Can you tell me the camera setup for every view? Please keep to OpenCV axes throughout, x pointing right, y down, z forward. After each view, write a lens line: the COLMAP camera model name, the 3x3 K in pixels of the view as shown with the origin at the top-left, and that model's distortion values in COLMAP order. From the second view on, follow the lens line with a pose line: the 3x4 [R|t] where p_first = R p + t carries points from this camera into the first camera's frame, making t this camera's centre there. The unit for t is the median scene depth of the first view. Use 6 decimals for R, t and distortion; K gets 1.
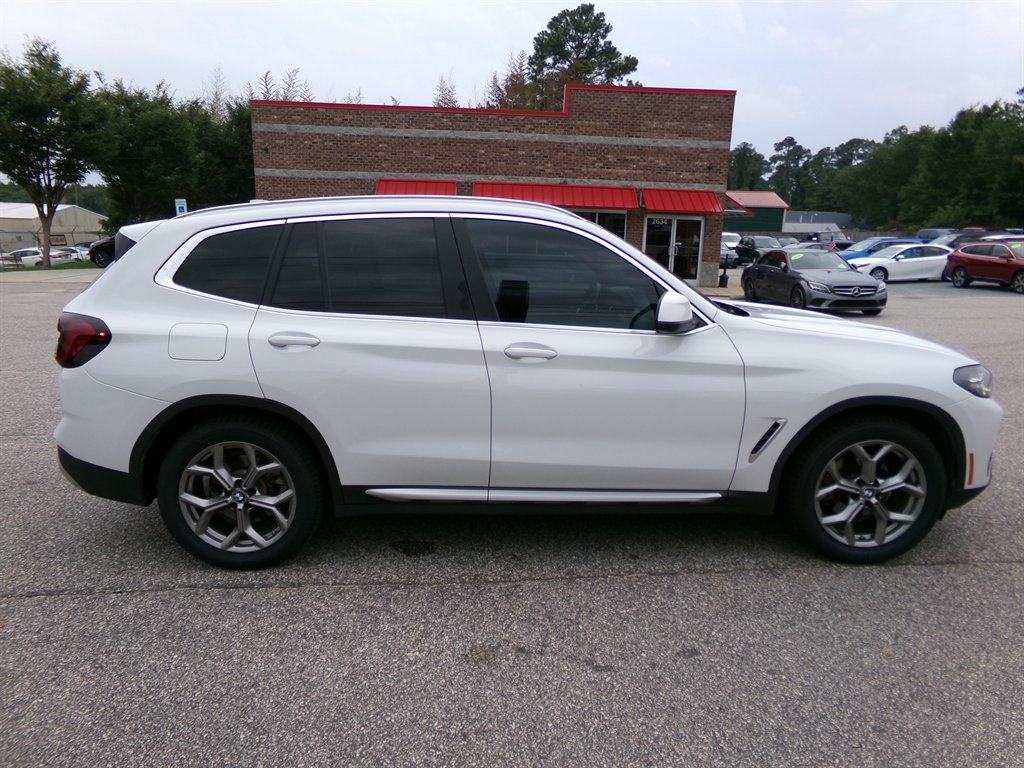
lens RADIAL K [[692.8, 0, 525.5], [0, 692.8, 382.1], [0, 0, 1]] dist [-0.002499, 0.020036]
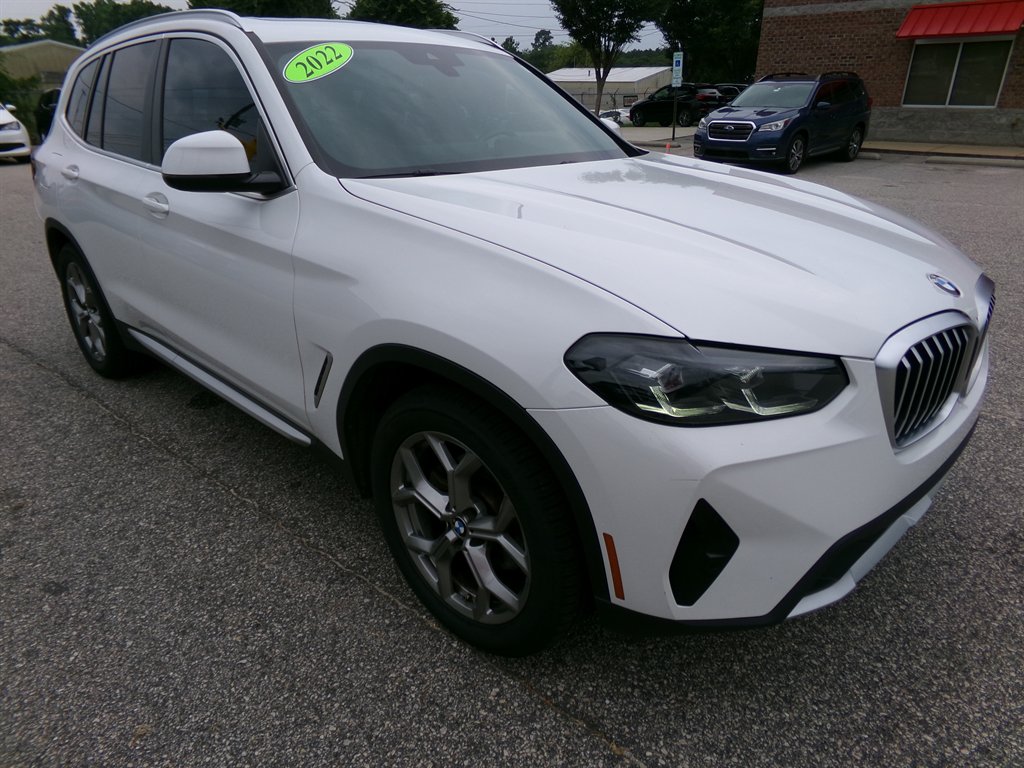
lens RADIAL K [[692.8, 0, 512.6], [0, 692.8, 408.8], [0, 0, 1]] dist [-0.002499, 0.020036]
pose [[0.691570, 0.283673, -0.664275, 0.153019], [-0.135399, 0.954264, 0.266547, -0.014090], [0.709506, -0.094394, 0.698349, 0.116685]]
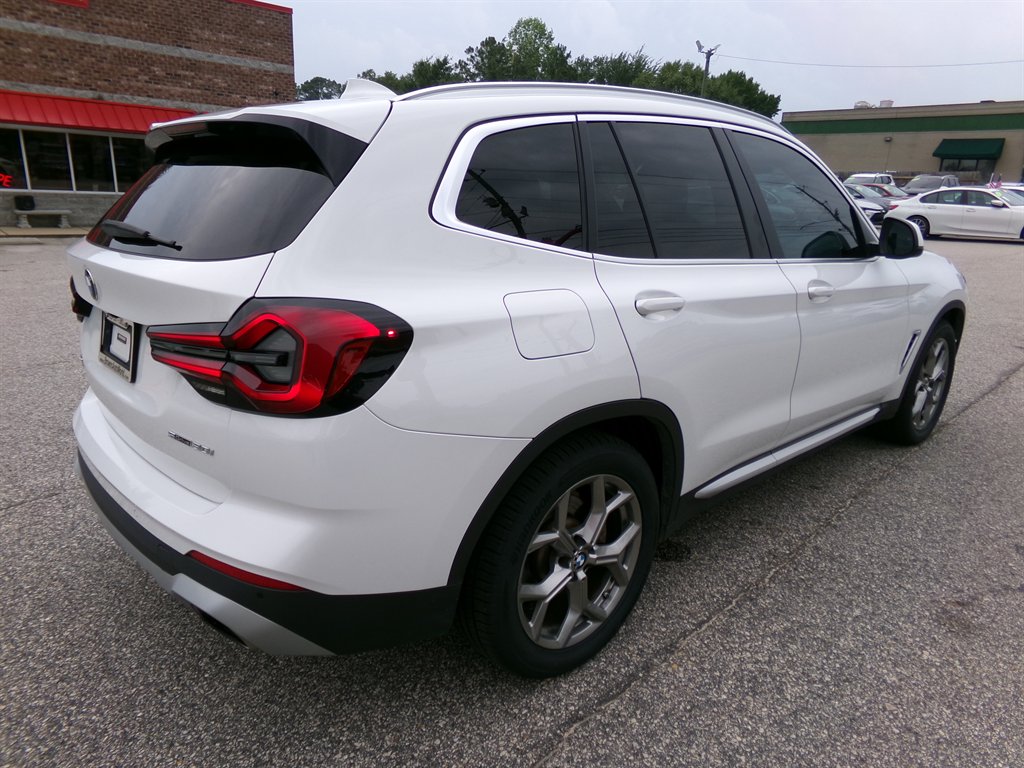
lens RADIAL K [[692.8, 0, 506.0], [0, 692.8, 391.9], [0, 0, 1]] dist [-0.002499, 0.020036]
pose [[0.763458, -0.183242, 0.619318, -0.142385], [0.123331, 0.982625, 0.138701, -0.014256], [-0.633973, -0.029511, 0.772792, 0.095118]]
